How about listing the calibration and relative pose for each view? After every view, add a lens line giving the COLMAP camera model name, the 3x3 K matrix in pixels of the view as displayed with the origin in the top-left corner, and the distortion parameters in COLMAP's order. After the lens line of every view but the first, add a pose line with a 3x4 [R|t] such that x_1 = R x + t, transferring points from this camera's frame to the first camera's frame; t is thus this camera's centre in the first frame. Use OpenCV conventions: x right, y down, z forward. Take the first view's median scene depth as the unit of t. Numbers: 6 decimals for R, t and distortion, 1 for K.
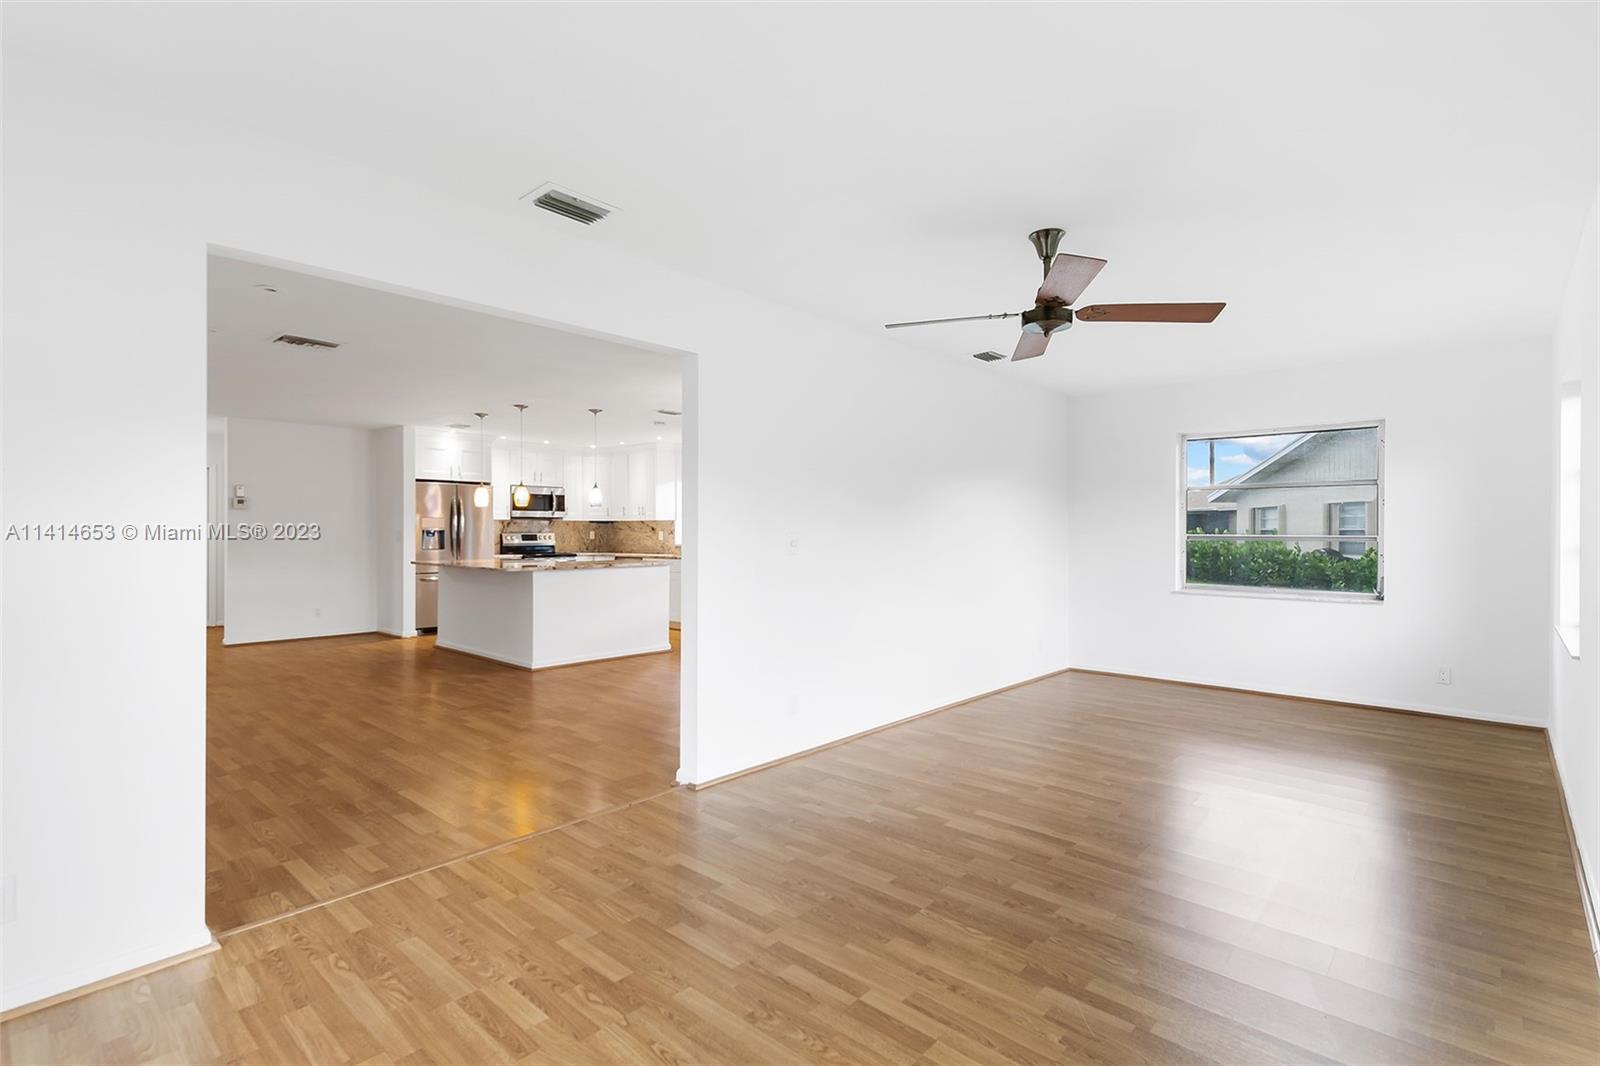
lens RADIAL K [[760.0, 0, 811.3], [0, 760.0, 528.5], [0, 0, 1]] dist [0.012719, -0.001962]
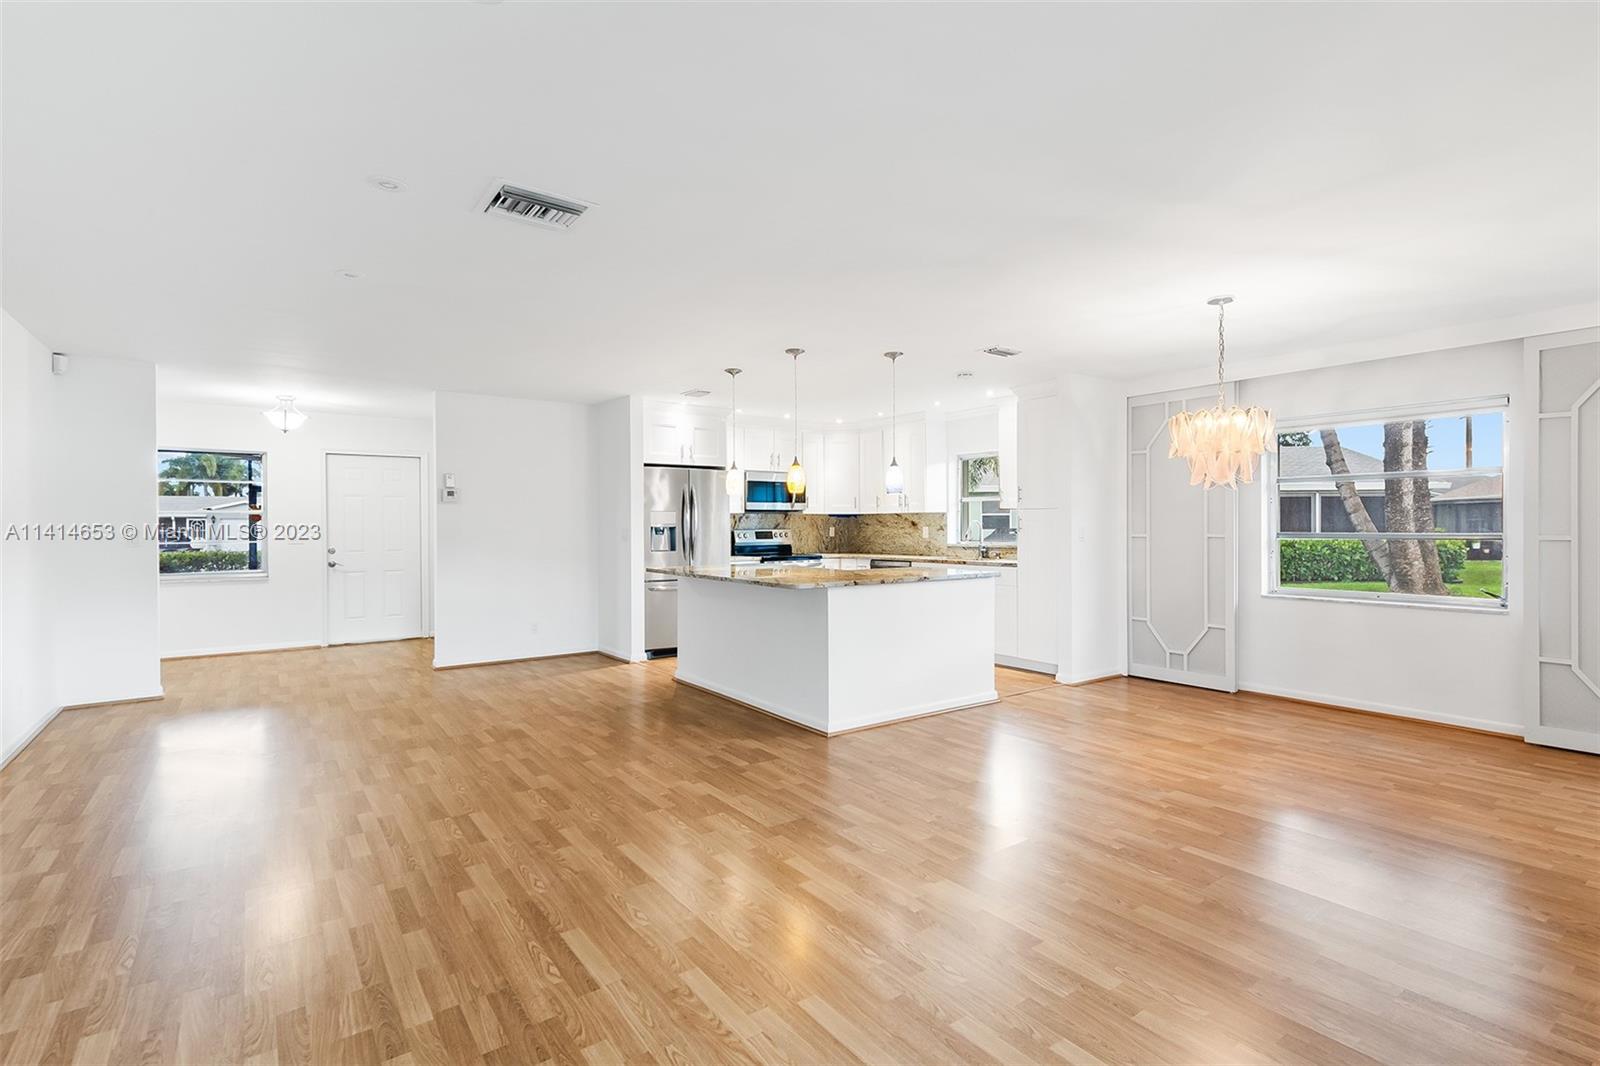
lens RADIAL K [[760.0, 0, 809.6], [0, 760.0, 529.9], [0, 0, 1]] dist [0.012719, -0.001962]
pose [[0.977923, -0.004161, -0.208924, -0.156829], [0.006197, 0.999939, 0.009093, -0.000889], [0.208874, -0.010187, 0.977890, 0.221640]]
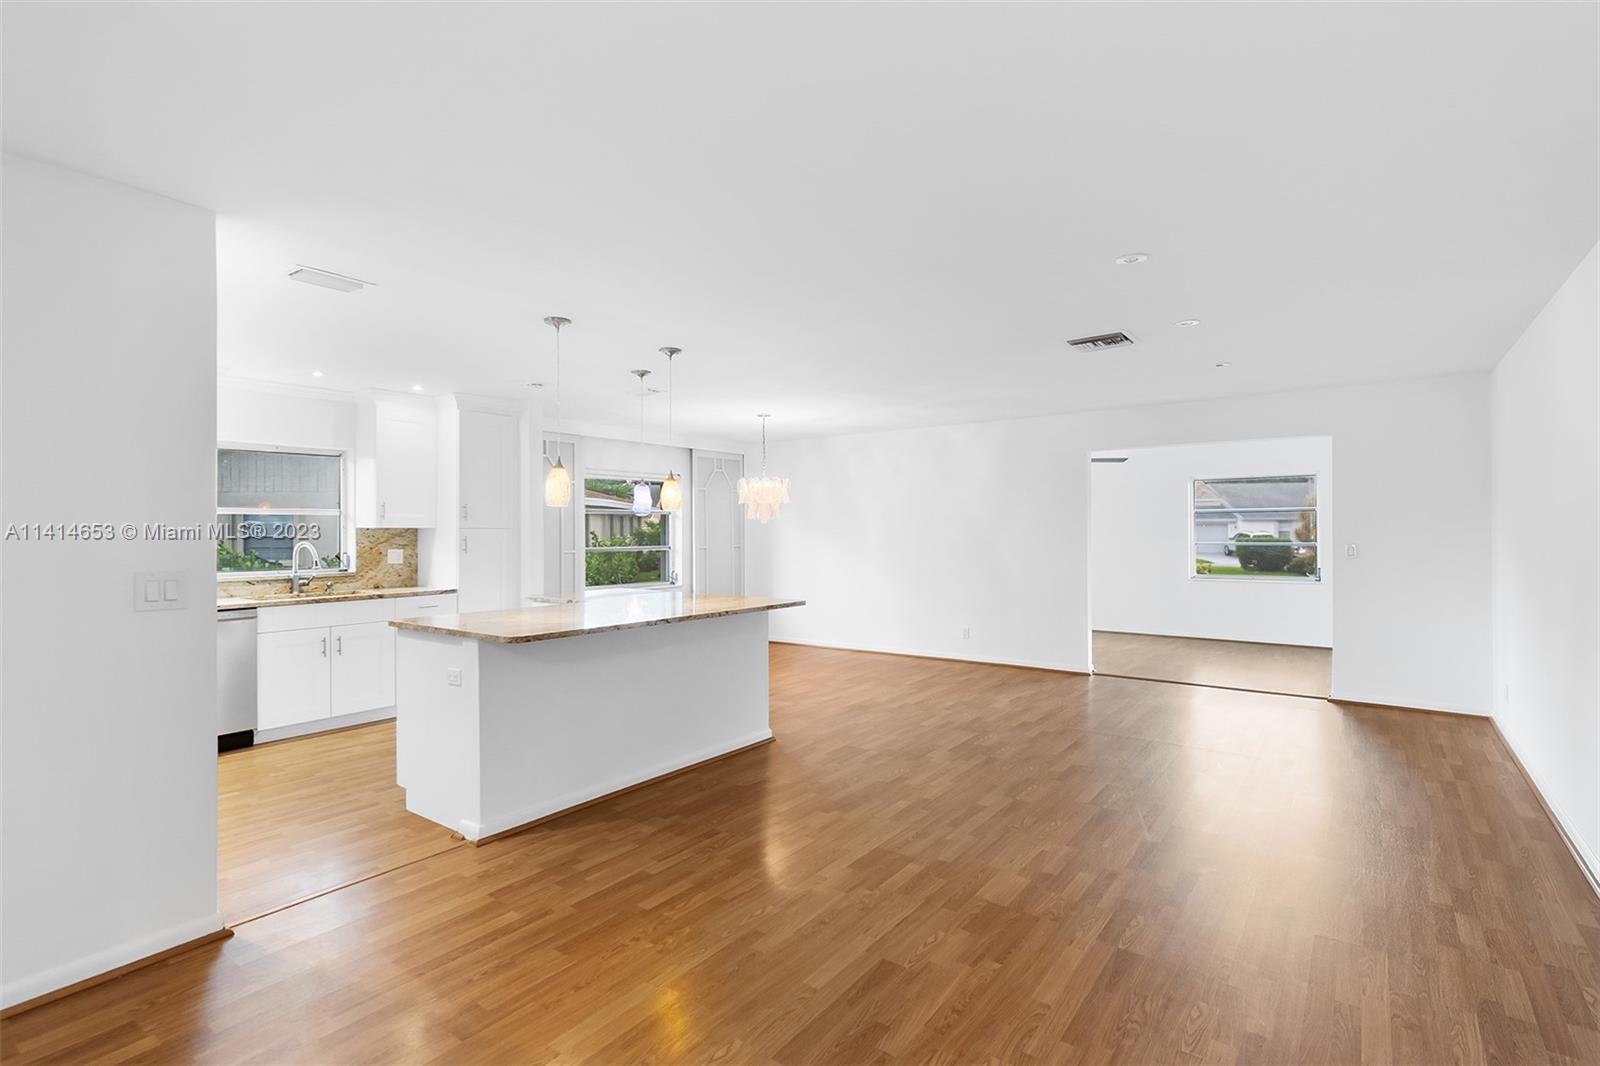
lens RADIAL K [[760.0, 0, 811.2], [0, 760.0, 534.0], [0, 0, 1]] dist [0.012719, -0.001962]
pose [[-0.101621, -0.005246, 0.994809, -0.717040], [0.001369, 0.999984, 0.005414, -0.009949], [-0.994822, 0.001912, -0.101612, 0.675811]]
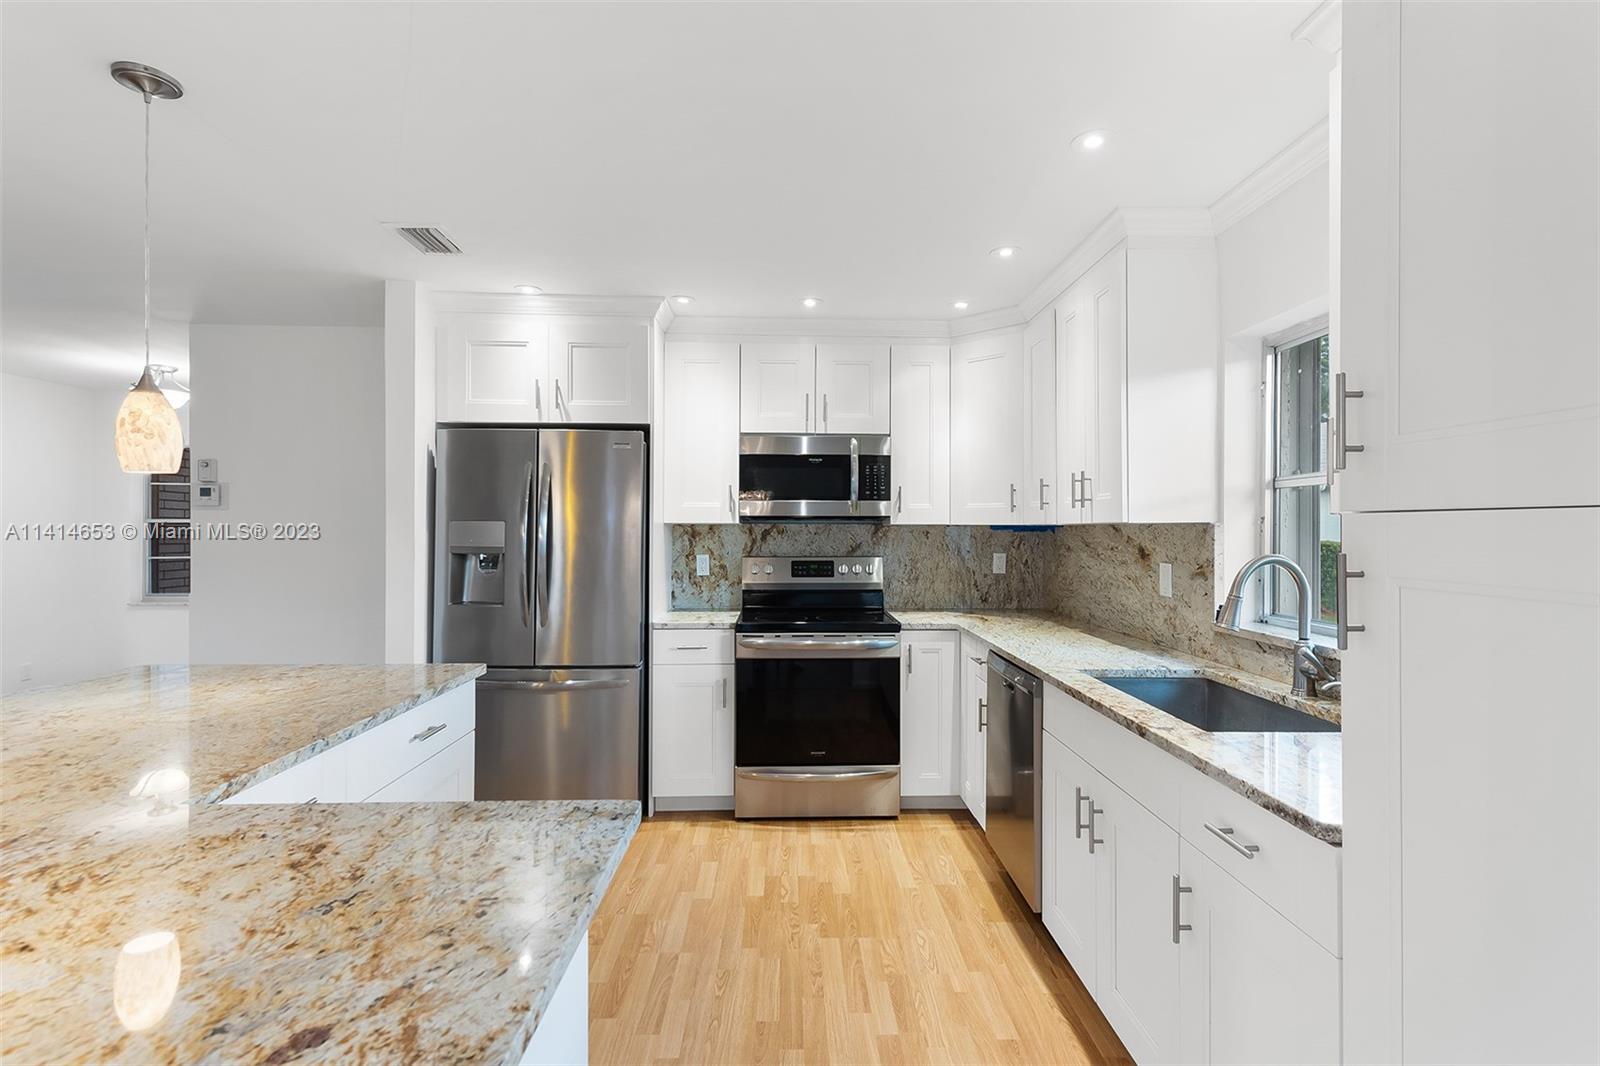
lens RADIAL K [[760.0, 0, 802.9], [0, 760.0, 524.5], [0, 0, 1]] dist [0.012719, -0.001962]
pose [[0.680684, -0.003058, -0.732571, -0.091369], [0.000380, 0.999993, -0.003822, -0.009531], [0.732577, 0.002323, 0.680680, 0.750050]]
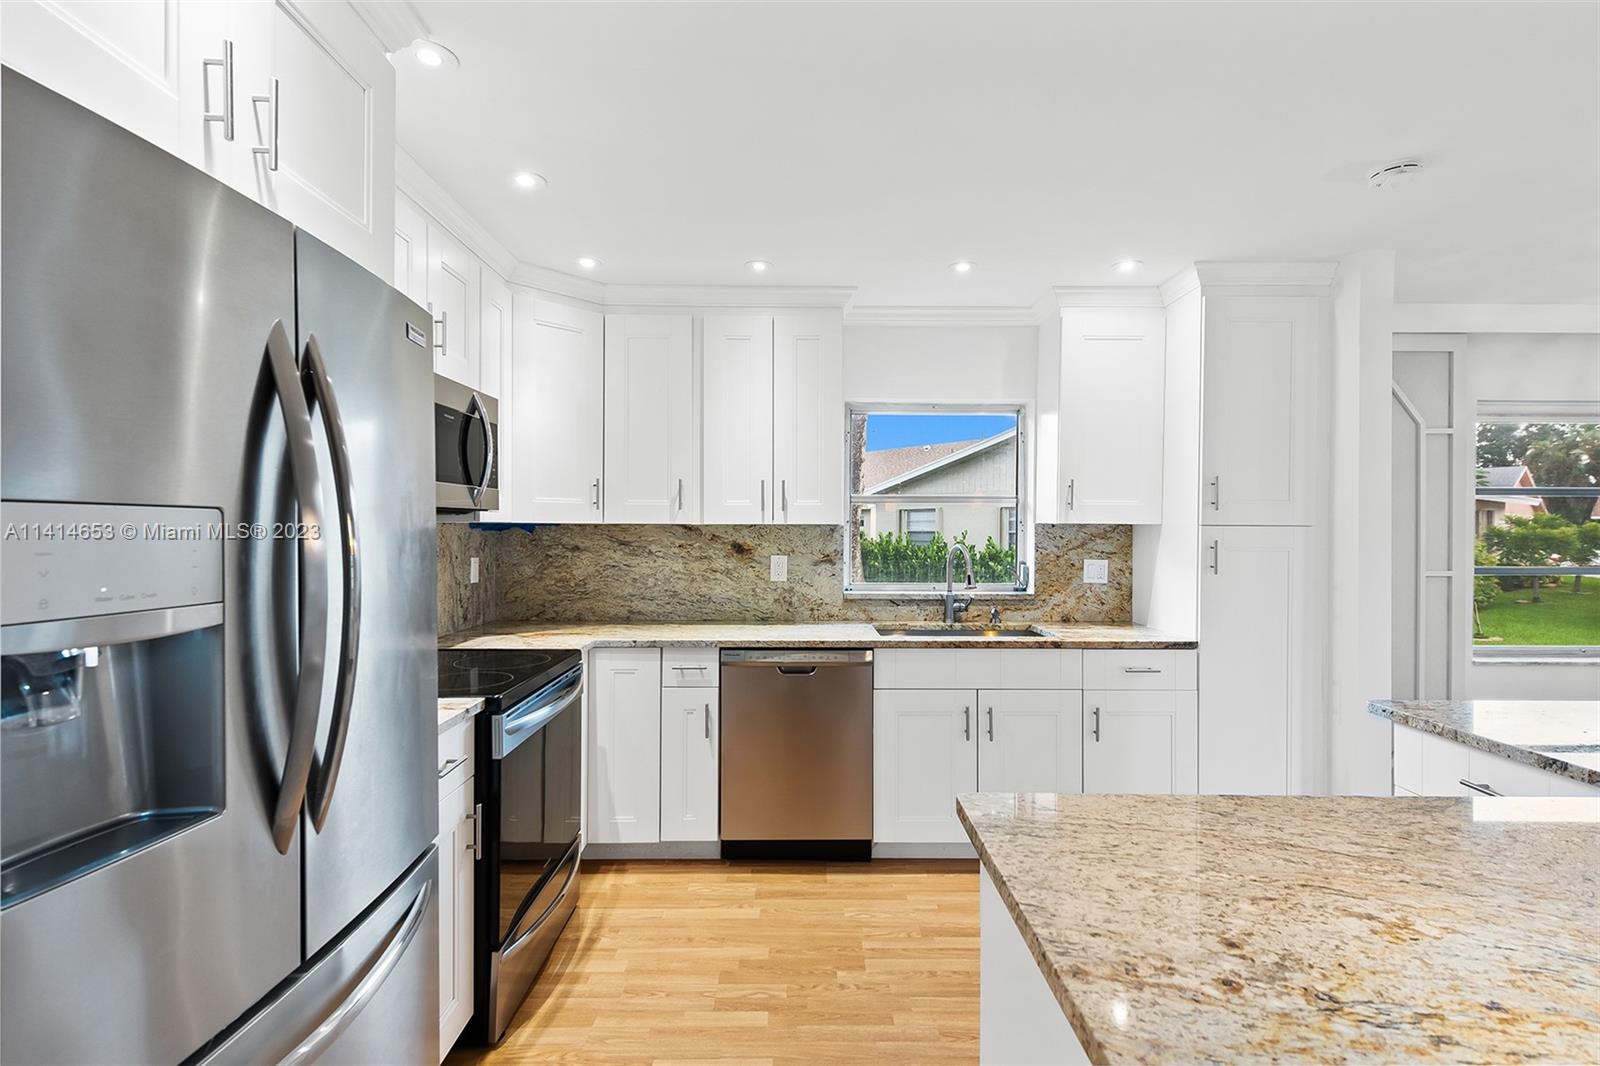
lens RADIAL K [[760.0, 0, 805.9], [0, 760.0, 528.3], [0, 0, 1]] dist [0.012719, -0.001962]
pose [[0.737137, 0.002189, 0.675740, -0.435189], [-0.005054, 0.999985, 0.002275, -0.009947], [-0.675725, -0.005092, 0.737136, 0.766315]]
